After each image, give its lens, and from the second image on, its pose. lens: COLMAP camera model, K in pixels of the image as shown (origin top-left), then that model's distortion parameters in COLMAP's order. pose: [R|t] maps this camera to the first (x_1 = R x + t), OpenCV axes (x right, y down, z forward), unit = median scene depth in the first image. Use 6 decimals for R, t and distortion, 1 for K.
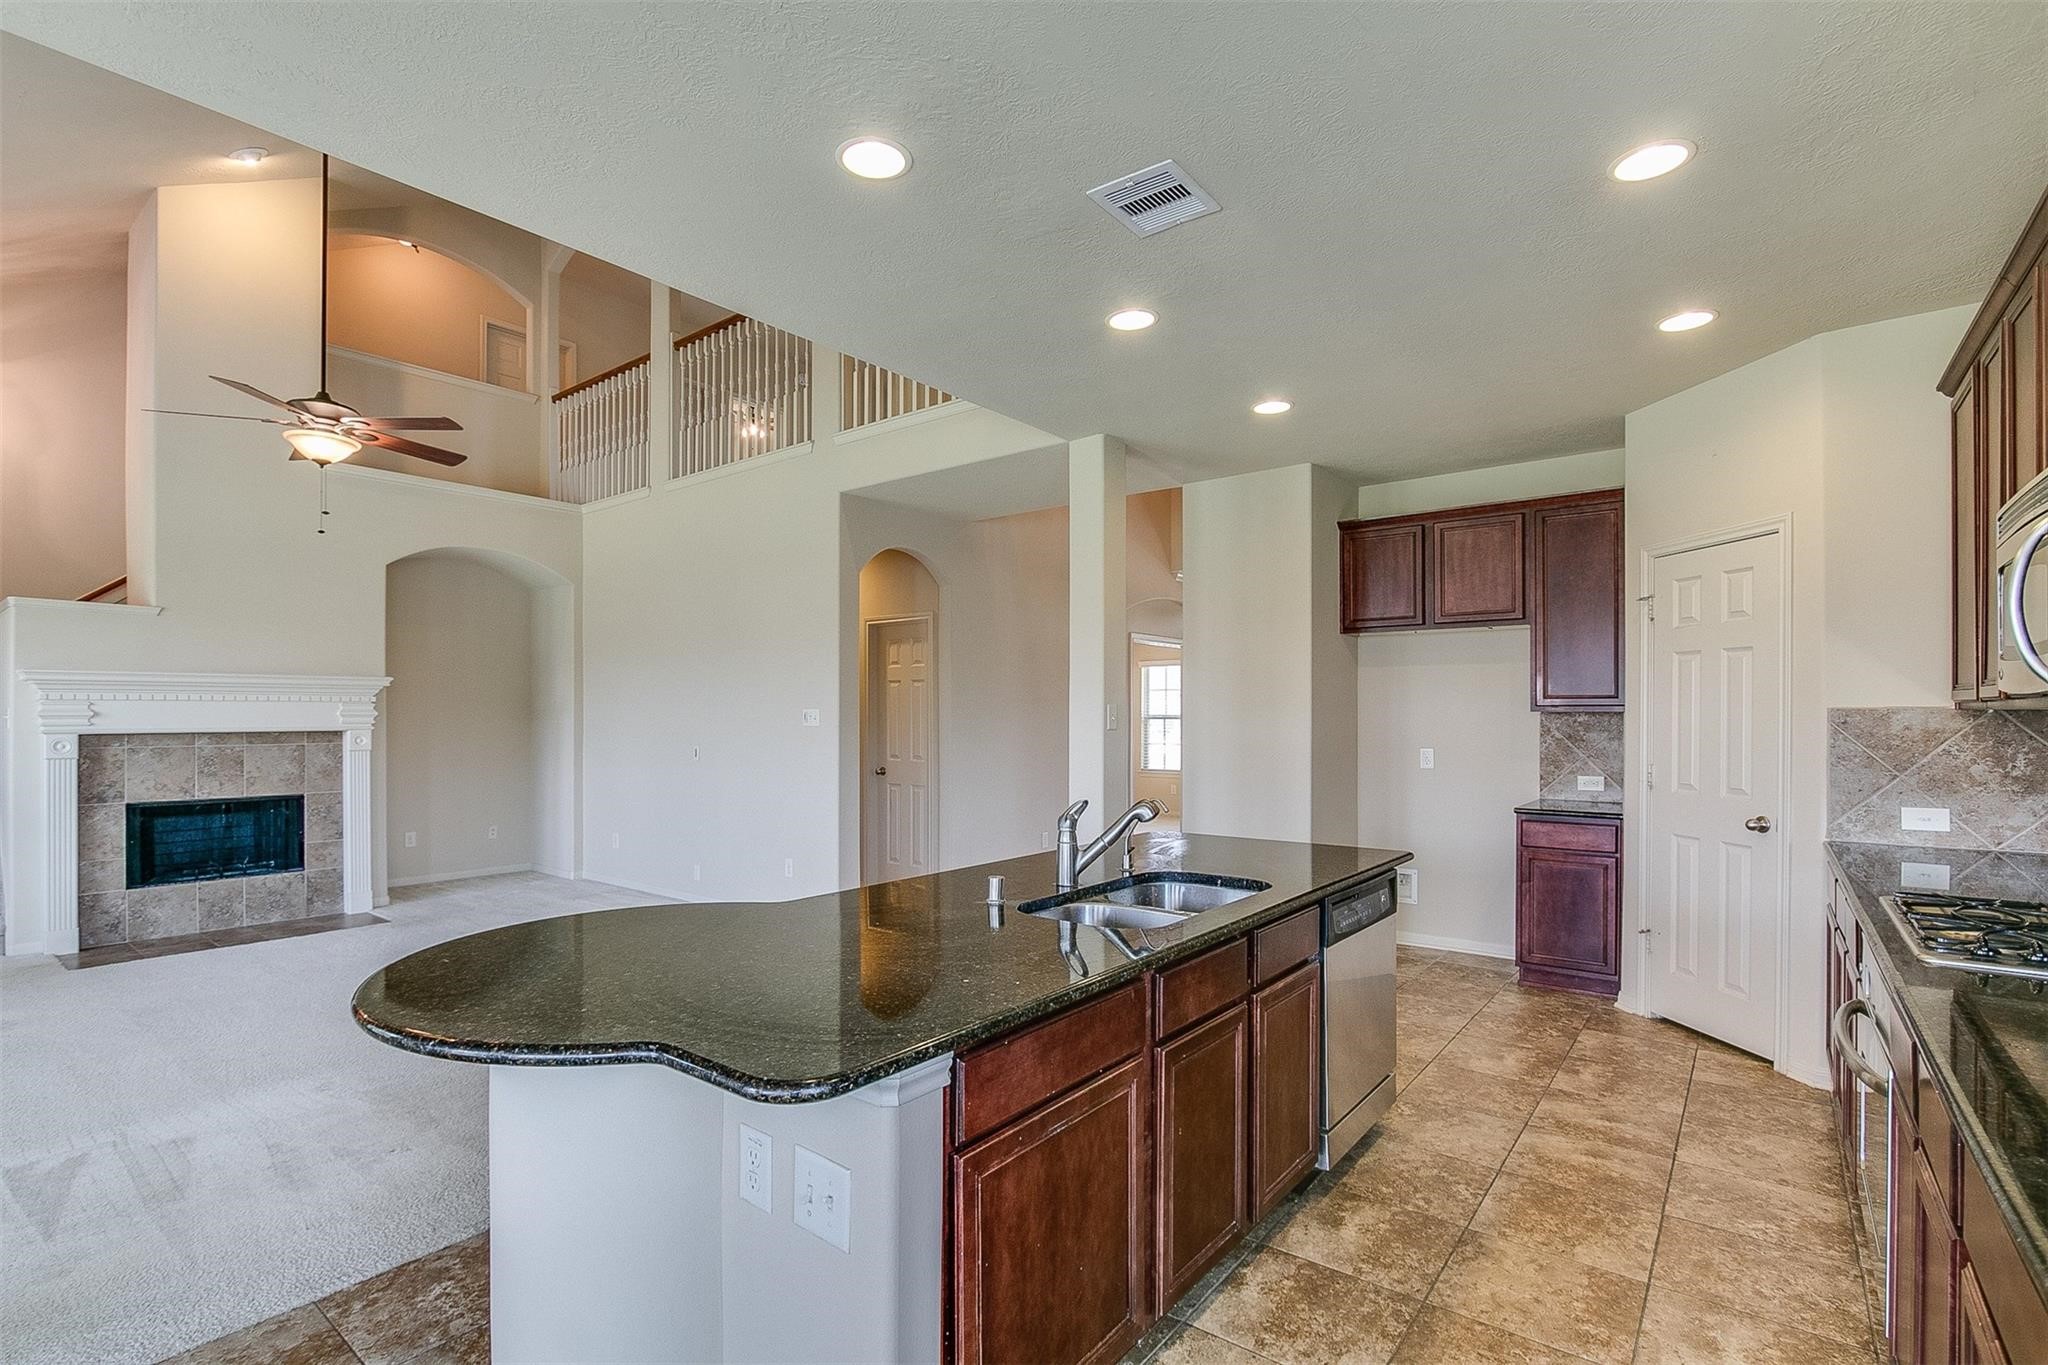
lens RADIAL K [[961.9, 0, 963.4], [0, 961.9, 714.5], [0, 0, 1]] dist [-0.011752, 0.001208]
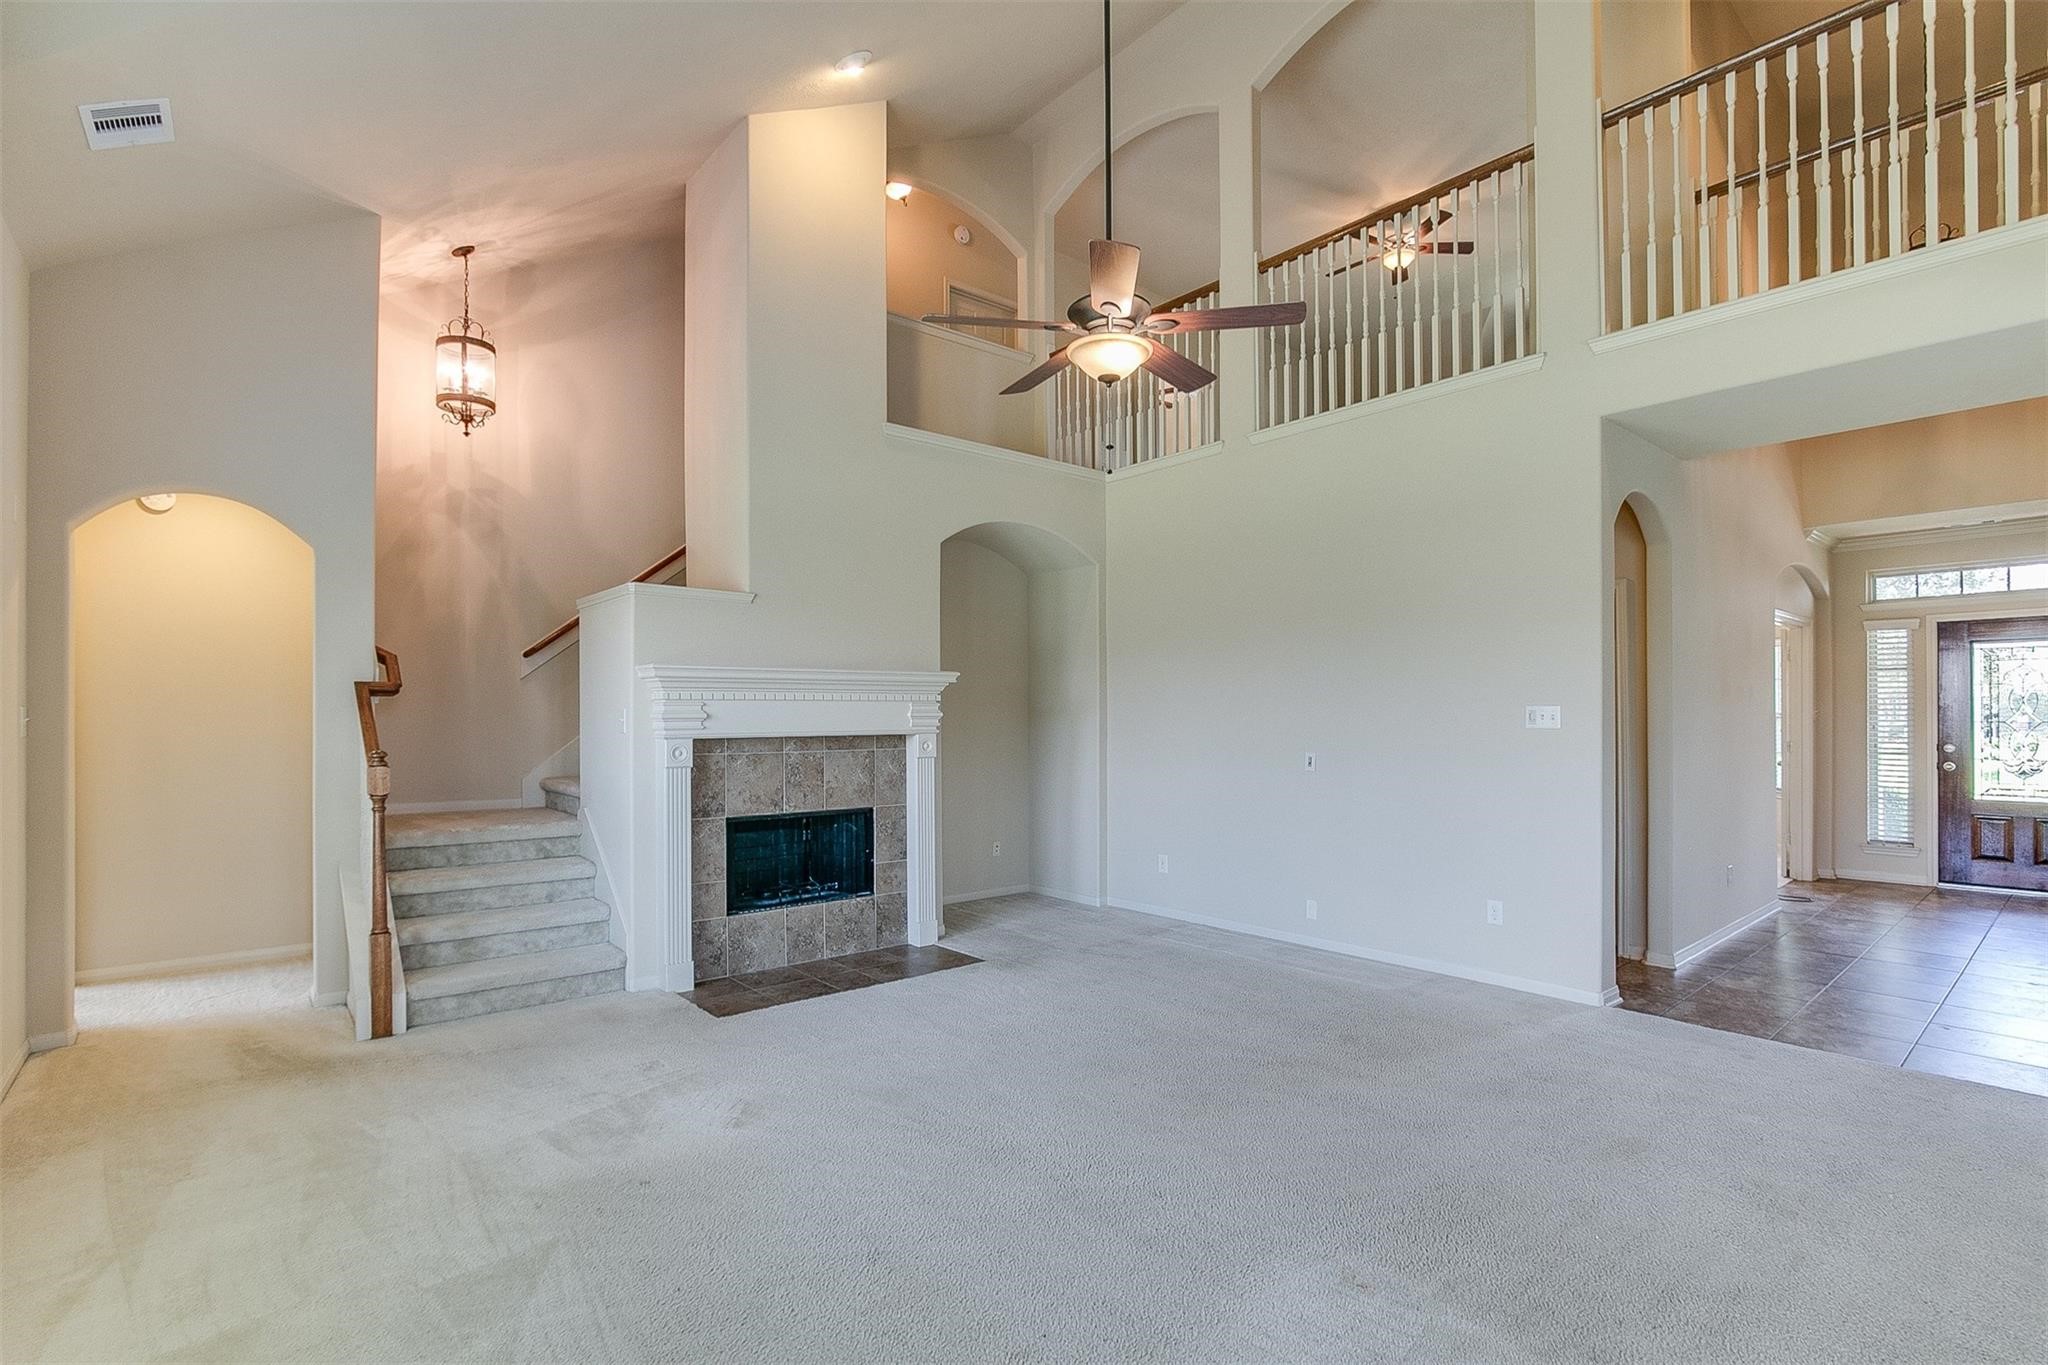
lens RADIAL K [[961.9, 0, 963.4], [0, 961.9, 714.5], [0, 0, 1]] dist [-0.011752, 0.001208]
pose [[0.980668, -0.004366, -0.195629, -0.458024], [0.003987, 0.999989, -0.002332, 0.001158], [0.195637, 0.001507, 0.980675, 0.164531]]
